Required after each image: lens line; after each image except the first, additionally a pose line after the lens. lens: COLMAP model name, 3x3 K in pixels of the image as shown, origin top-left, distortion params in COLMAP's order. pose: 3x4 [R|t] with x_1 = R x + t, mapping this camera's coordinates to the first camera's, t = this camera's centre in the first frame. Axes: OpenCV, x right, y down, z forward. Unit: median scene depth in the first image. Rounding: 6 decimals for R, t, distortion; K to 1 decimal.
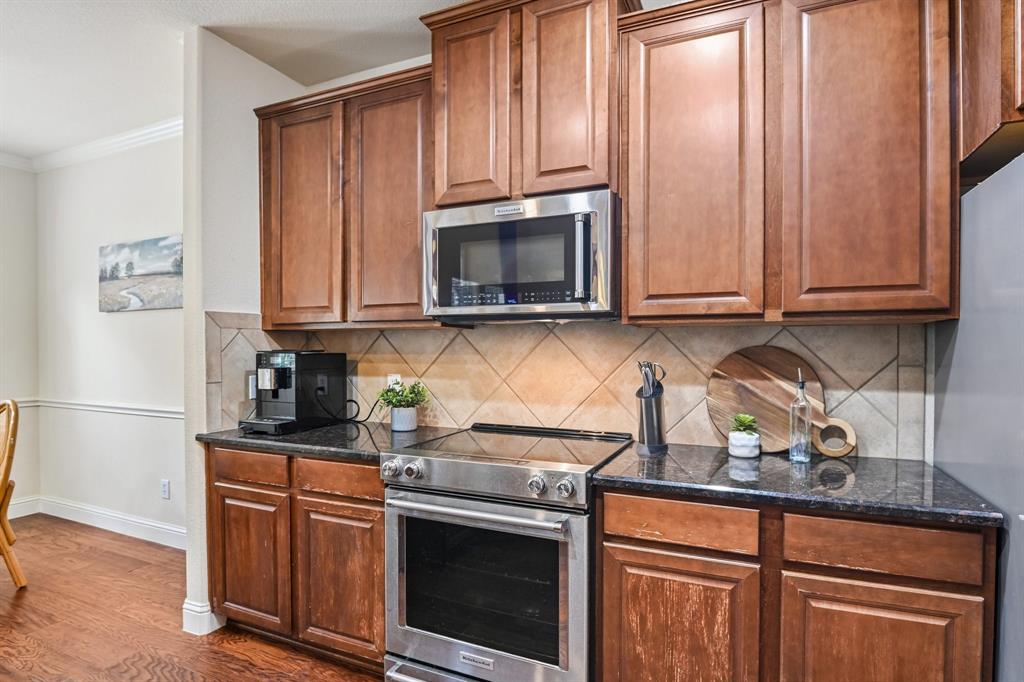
lens RADIAL K [[522.9, 0, 513.3], [0, 522.9, 345.6], [0, 0, 1]] dist [-0.002573, -0.000239]
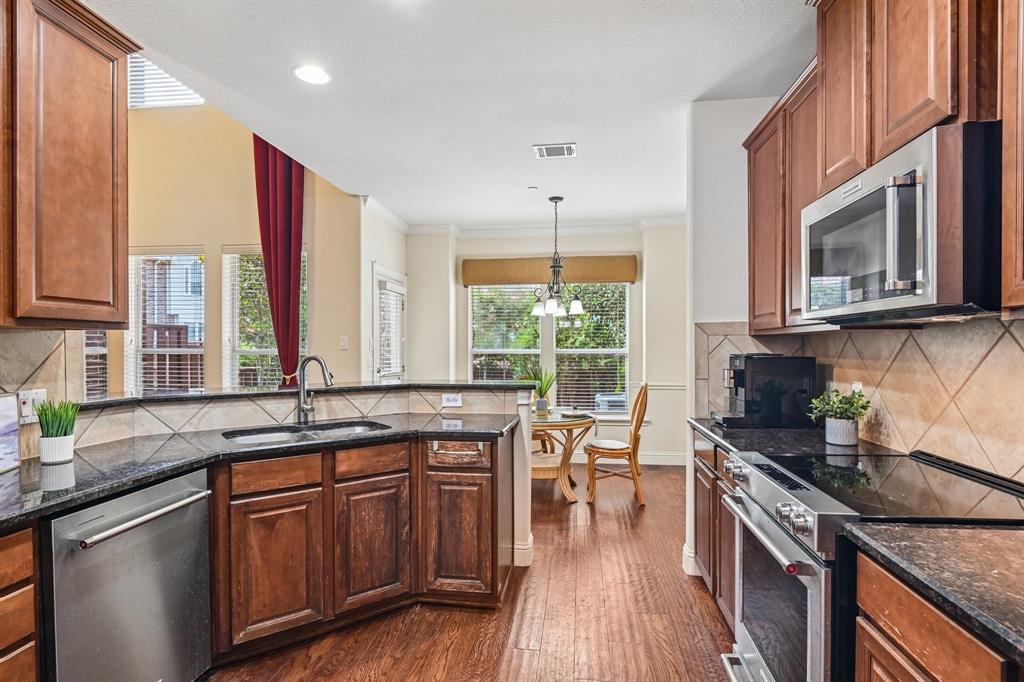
lens RADIAL K [[522.9, 0, 515.6], [0, 522.9, 346.7], [0, 0, 1]] dist [-0.002573, -0.000239]
pose [[0.290609, -0.001586, -0.956841, 0.496081], [0.008740, 0.999961, 0.000997, -0.012030], [0.956802, -0.008652, 0.290612, 0.202609]]
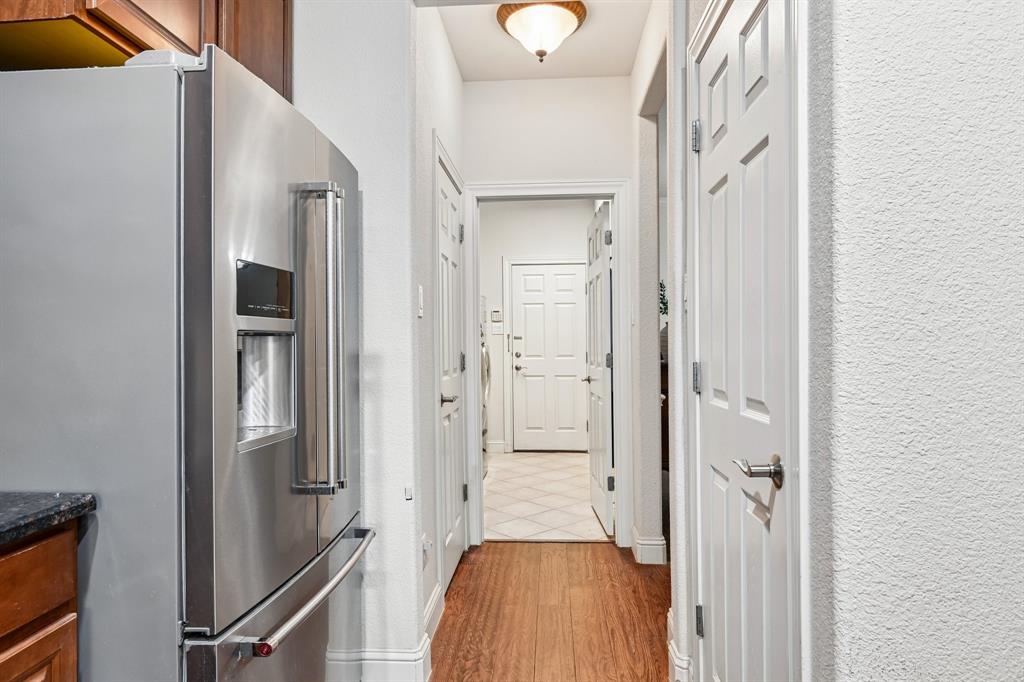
lens RADIAL K [[647.1, 0, 514.7], [0, 647.1, 342.9], [0, 0, 1]] dist [0.034805, -0.000463]
pose [[-0.356723, -0.004530, 0.934199, -0.116724], [-0.009264, 0.999956, 0.001312, 0.045144], [-0.934164, -0.008187, -0.356749, 0.395776]]
